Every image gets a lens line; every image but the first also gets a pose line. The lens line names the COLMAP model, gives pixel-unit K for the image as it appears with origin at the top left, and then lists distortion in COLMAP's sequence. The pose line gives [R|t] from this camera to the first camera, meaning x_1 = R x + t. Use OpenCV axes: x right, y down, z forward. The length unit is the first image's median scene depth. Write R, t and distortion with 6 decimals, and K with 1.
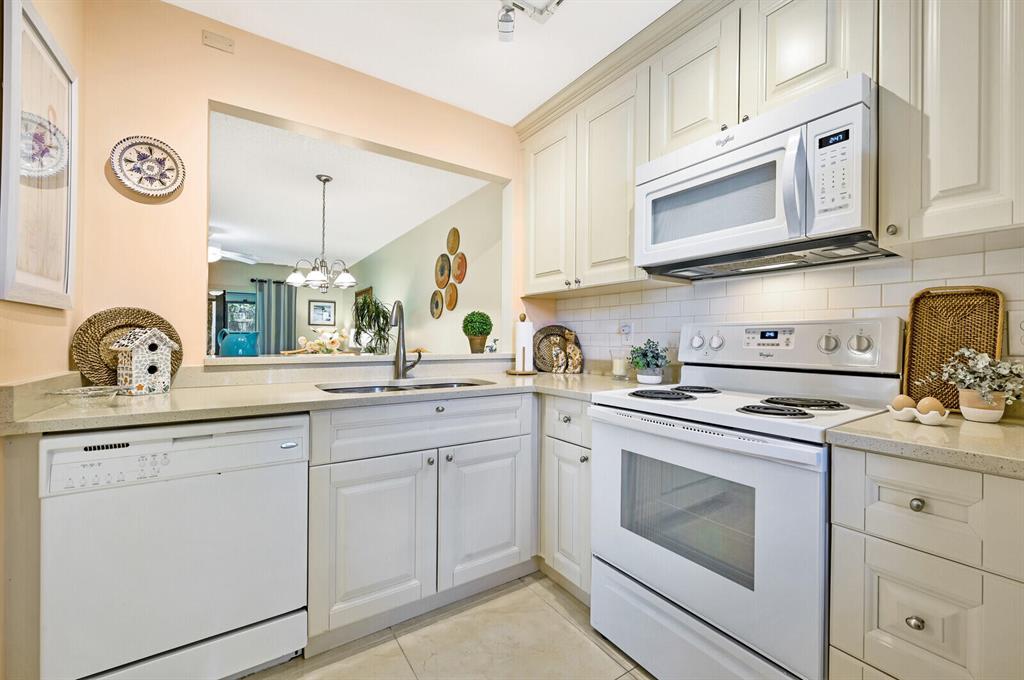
lens RADIAL K [[419.7, 0, 512.0], [0, 419.7, 340.0], [0, 0, 1]] dist [-0.000247, -0.000085]
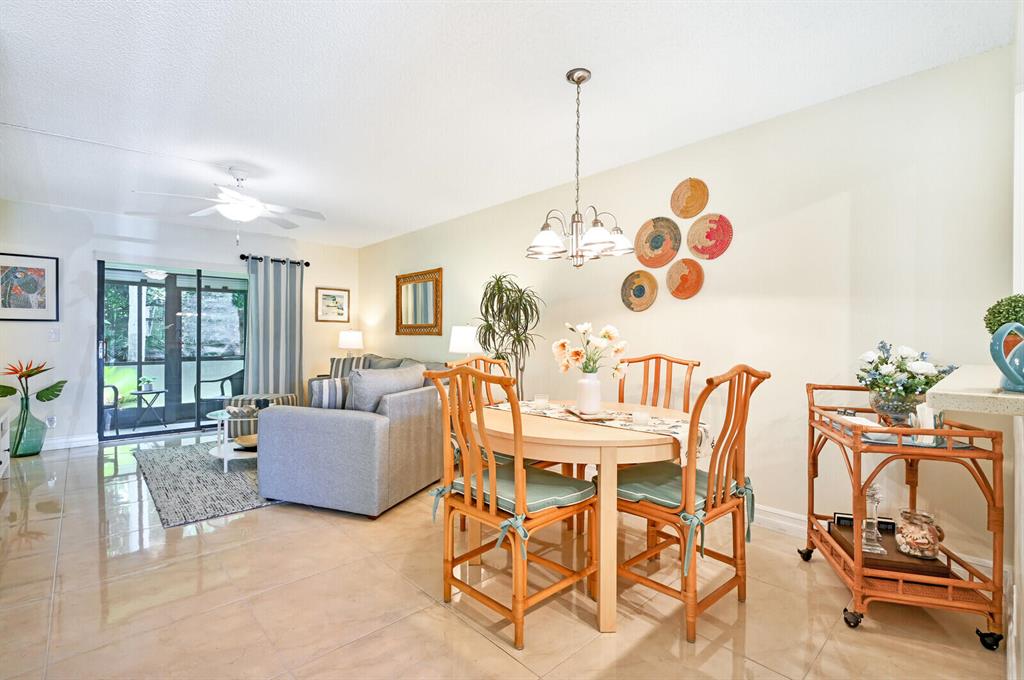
lens RADIAL K [[463.4, 0, 516.3], [0, 463.4, 340.6], [0, 0, 1]] dist [0.001243, -0.000198]
pose [[0.985794, -0.005809, 0.167856, -1.153987], [0.005294, 0.999980, 0.003513, -0.015342], [-0.167873, -0.002574, 0.985805, 0.642228]]
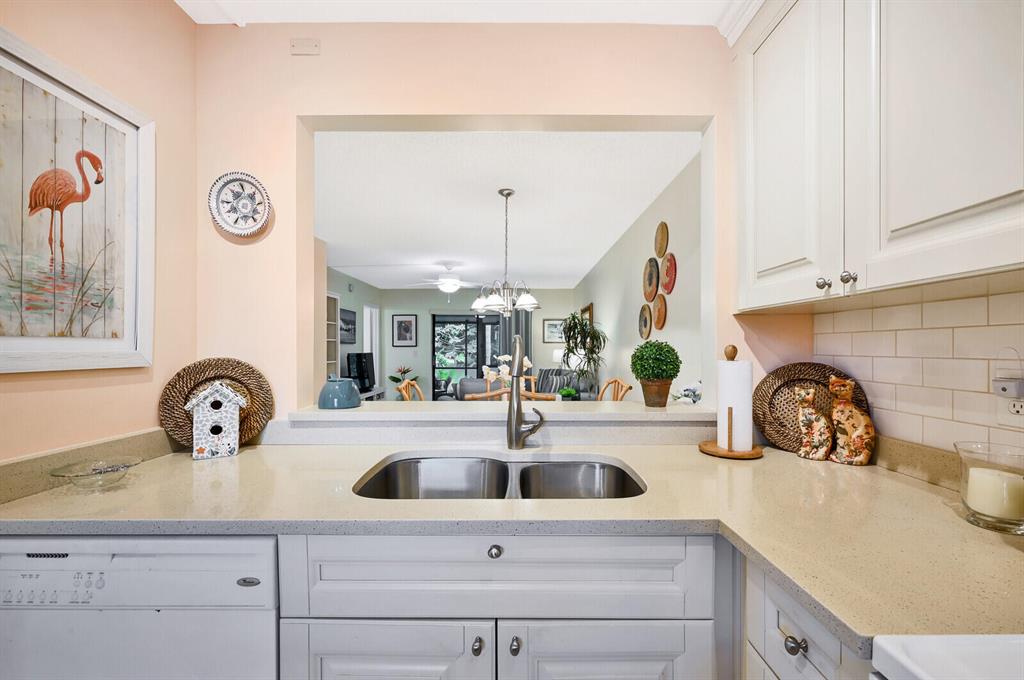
lens RADIAL K [[406.2, 0, 516.4], [0, 406.2, 348.8], [0, 0, 1]] dist [-0.001462, -0.000113]
pose [[0.828770, -0.006687, -0.559550, 0.115194], [0.005483, 0.999978, -0.003829, -0.072724], [0.559563, 0.000105, 0.828788, 0.496877]]
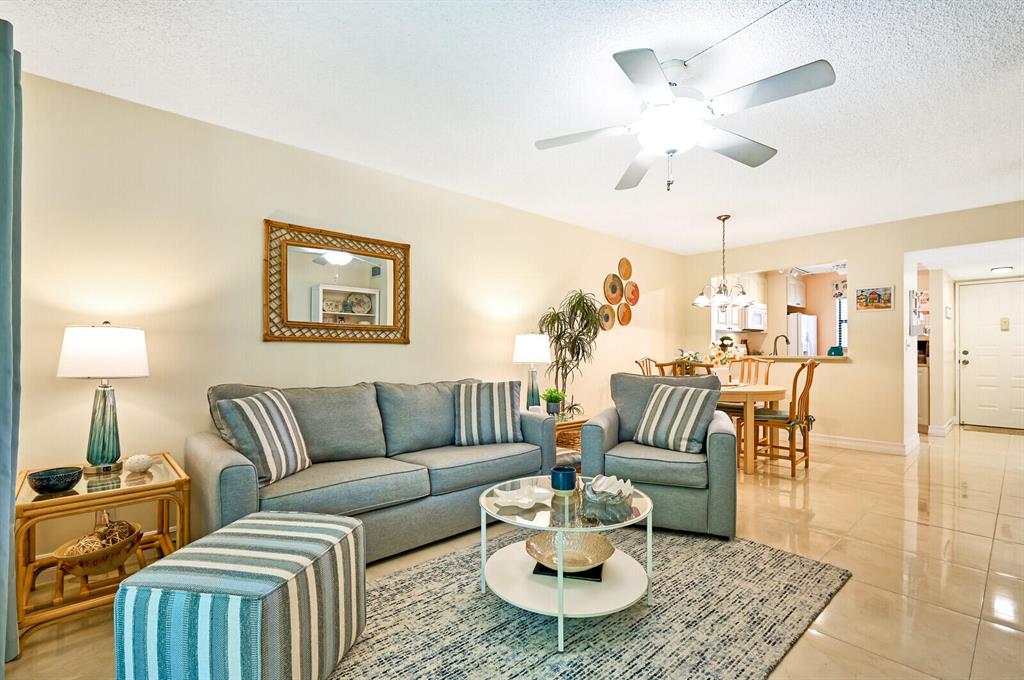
lens RADIAL K [[456.4, 0, 516.0], [0, 456.4, 349.0], [0, 0, 1]] dist [0.000168, -0.000491]
pose [[-0.148494, -0.006702, 0.988891, -2.973398], [0.002875, 0.999970, 0.007209, -0.027962], [-0.988909, 0.003913, -0.148470, 3.198815]]
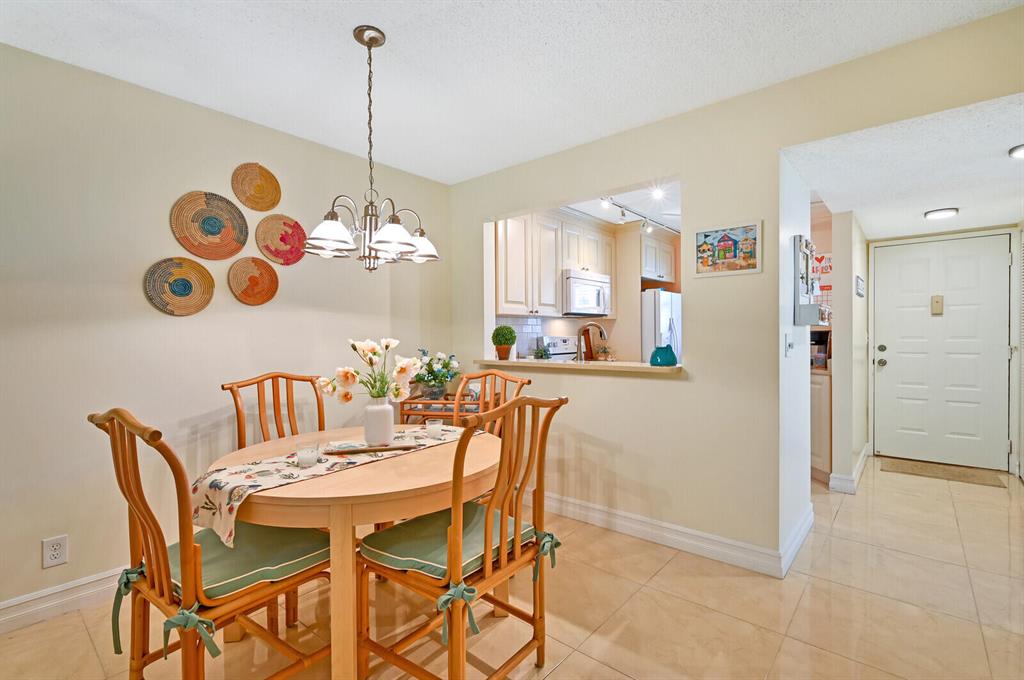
lens RADIAL K [[463.4, 0, 516.3], [0, 463.4, 340.6], [0, 0, 1]] dist [0.001243, -0.000198]
pose [[-0.274227, -0.018375, 0.961489, -1.826994], [0.008304, 0.999735, 0.021474, -0.069459], [-0.961629, 0.013873, -0.274002, 1.763069]]
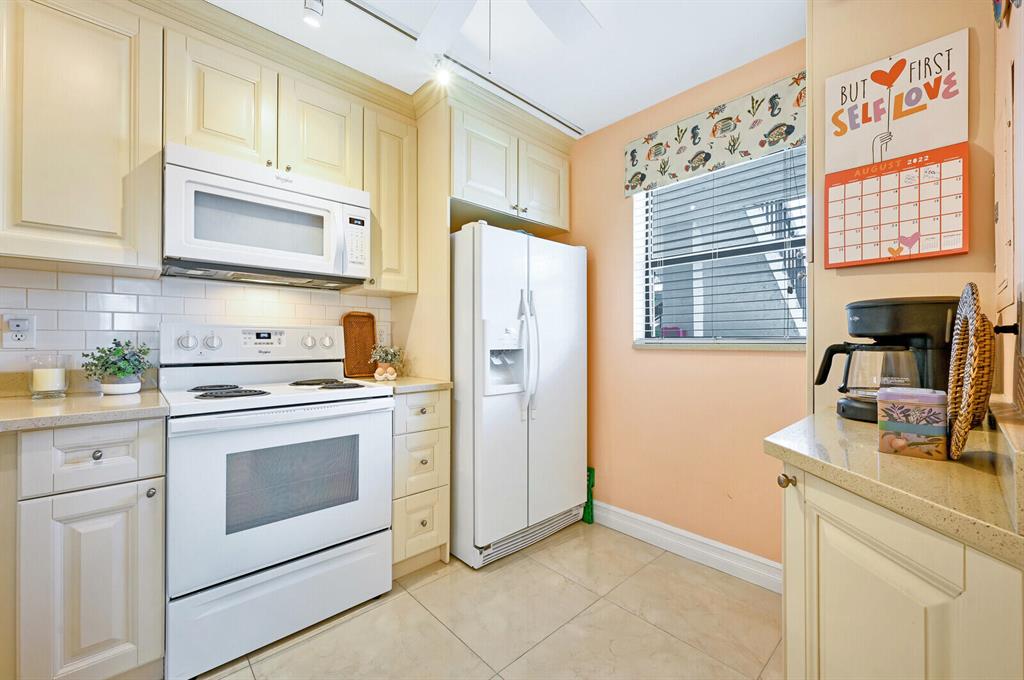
lens RADIAL K [[408.4, 0, 512.0], [0, 408.4, 340.0], [0, 0, 1]] dist [0.000553, 0.000085]
pose [[-0.158902, -0.003721, 0.987287, -0.580478], [-0.000972, 0.999993, 0.003612, -0.003654], [-0.987294, -0.000386, -0.158904, 0.383936]]
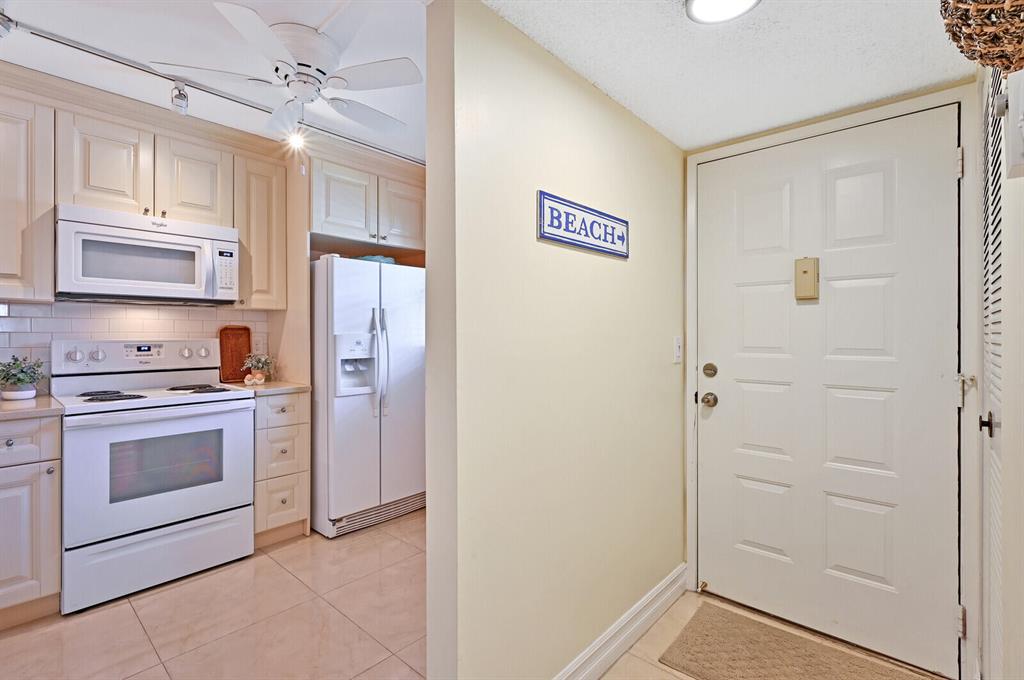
lens RADIAL K [[470.8, 0, 513.9], [0, 470.8, 333.9], [0, 0, 1]] dist [0.000991, -0.000050]
pose [[-0.250243, -0.007216, 0.968156, -1.089971], [-0.000049, 0.999972, 0.007440, -0.063271], [-0.968183, 0.001814, -0.250236, 0.127420]]
